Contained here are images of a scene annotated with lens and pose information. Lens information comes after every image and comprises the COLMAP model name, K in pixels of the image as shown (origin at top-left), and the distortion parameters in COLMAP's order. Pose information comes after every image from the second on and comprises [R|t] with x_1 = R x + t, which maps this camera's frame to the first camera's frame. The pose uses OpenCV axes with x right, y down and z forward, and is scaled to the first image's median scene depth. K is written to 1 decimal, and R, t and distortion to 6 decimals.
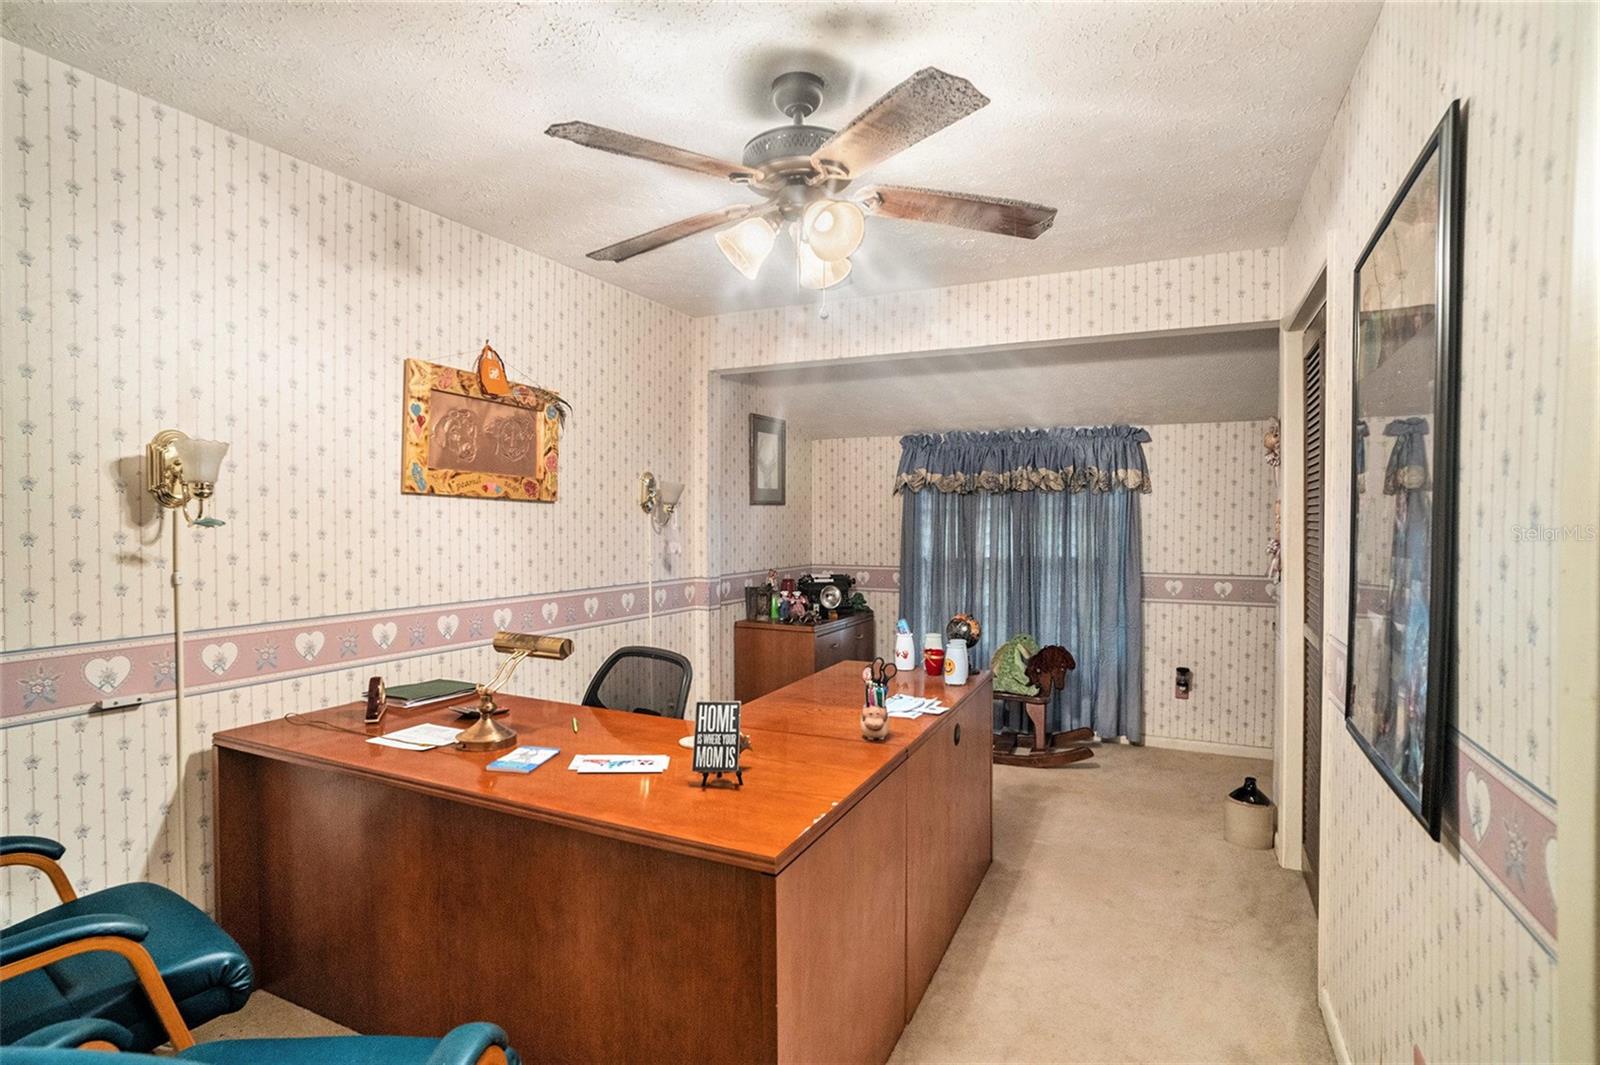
lens RADIAL K [[811.5, 0, 793.8], [0, 811.5, 525.8], [0, 0, 1]] dist [-0.069389, 0.028250]
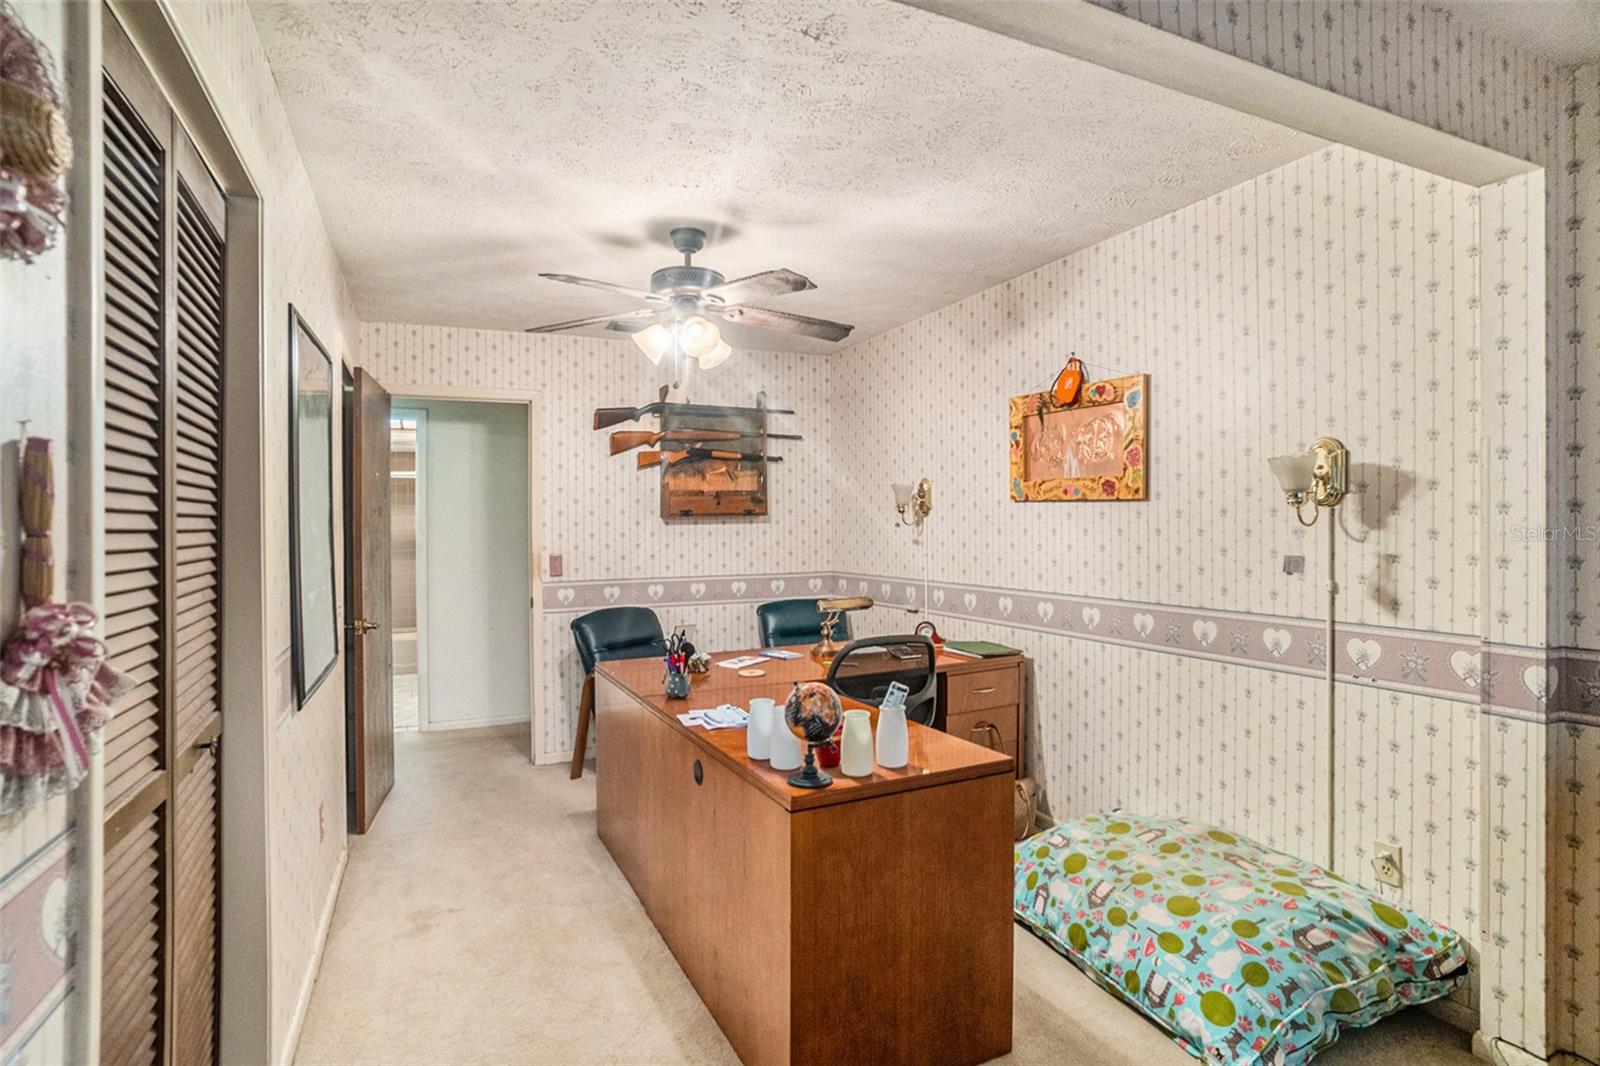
lens RADIAL K [[811.5, 0, 795.5], [0, 811.5, 536.4], [0, 0, 1]] dist [-0.069389, 0.028250]
pose [[-0.630844, 0.014252, -0.775779, 0.674515], [0.003547, 0.999874, 0.015485, -0.004546], [0.775902, 0.007017, -0.630815, 1.367388]]
